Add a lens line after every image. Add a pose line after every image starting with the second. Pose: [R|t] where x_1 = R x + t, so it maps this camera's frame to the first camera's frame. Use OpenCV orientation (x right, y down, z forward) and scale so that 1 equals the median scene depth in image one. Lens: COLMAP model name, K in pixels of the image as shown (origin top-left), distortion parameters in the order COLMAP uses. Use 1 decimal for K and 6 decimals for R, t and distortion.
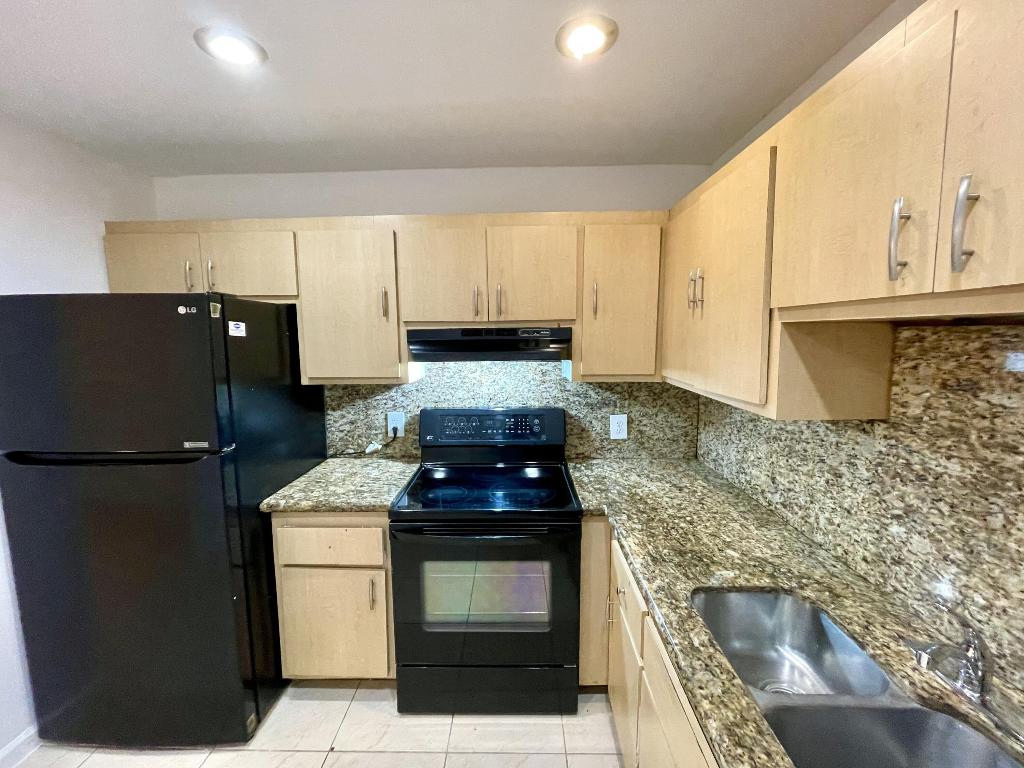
lens RADIAL K [[415.9, 0, 522.1], [0, 415.9, 383.5], [0, 0, 1]] dist [0.001143, 0.000711]
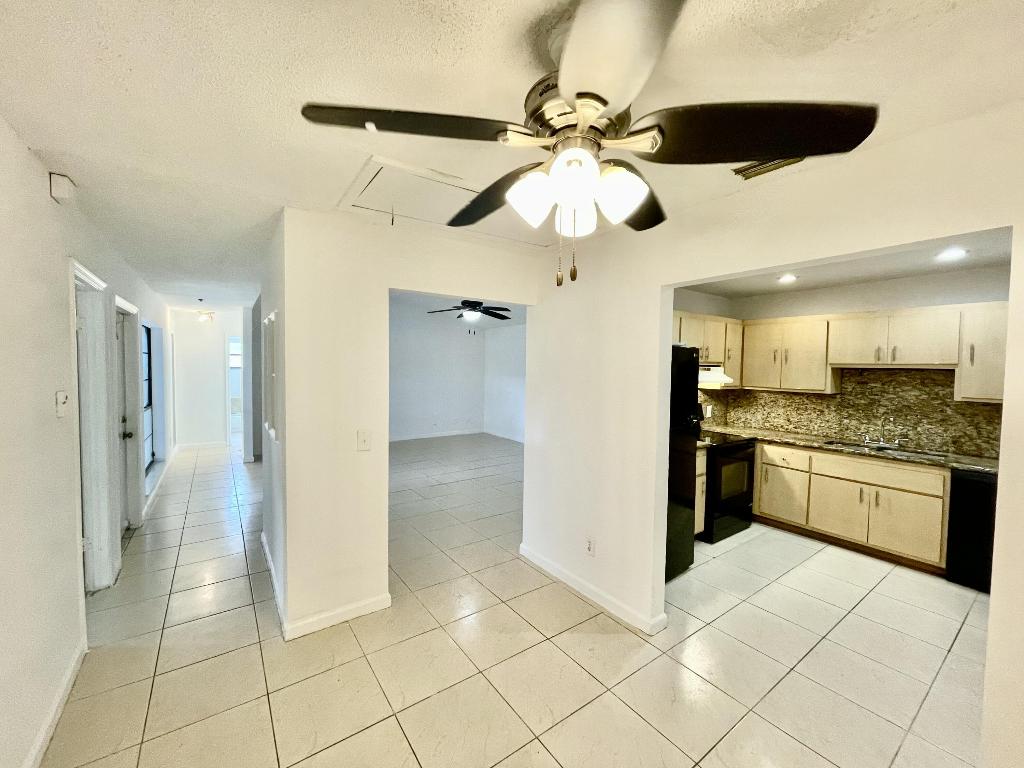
lens RADIAL K [[415.9, 0, 515.6], [0, 415.9, 382.8], [0, 0, 1]] dist [0.001143, 0.000711]
pose [[0.797937, -0.001299, 0.602740, -2.966476], [0.048310, 0.996918, -0.061806, 0.065787], [-0.600802, 0.078436, 0.795541, -0.197771]]
